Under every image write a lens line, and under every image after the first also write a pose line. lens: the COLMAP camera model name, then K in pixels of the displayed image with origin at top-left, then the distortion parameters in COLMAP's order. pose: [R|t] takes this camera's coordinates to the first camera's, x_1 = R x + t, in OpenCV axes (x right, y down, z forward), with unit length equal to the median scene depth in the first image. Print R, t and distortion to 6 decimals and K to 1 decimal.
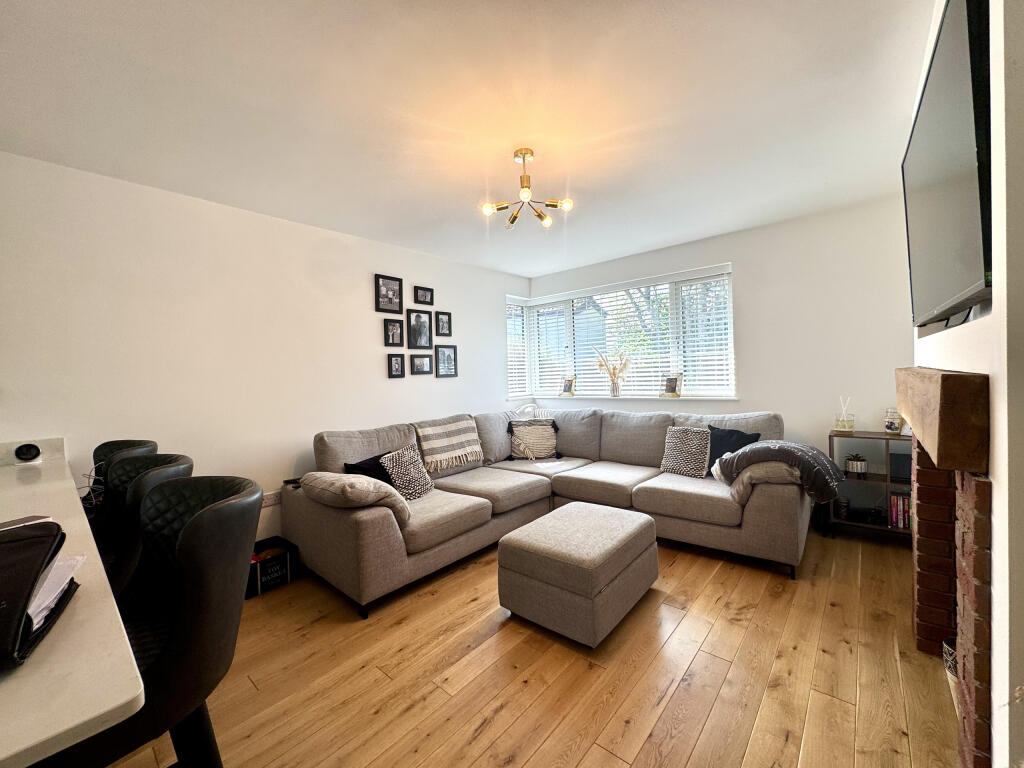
lens RADIAL K [[408.1, 0, 512.0], [0, 408.1, 381.7], [0, 0, 1]] dist [-0.002206, 0.000151]
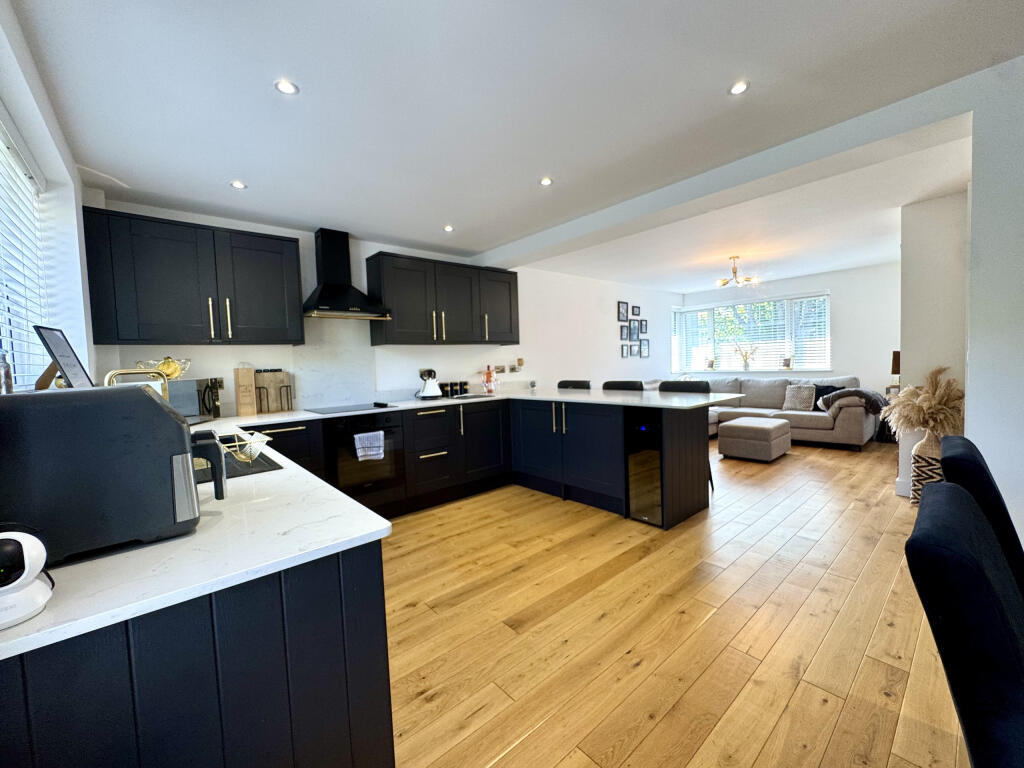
lens RADIAL K [[408.1, 0, 516.1], [0, 408.1, 382.1], [0, 0, 1]] dist [-0.002206, 0.000151]
pose [[0.990263, 0.008253, -0.138965, -0.492773], [-0.004173, 0.999552, 0.029626, 0.046194], [0.139147, -0.028758, 0.989854, -0.833953]]
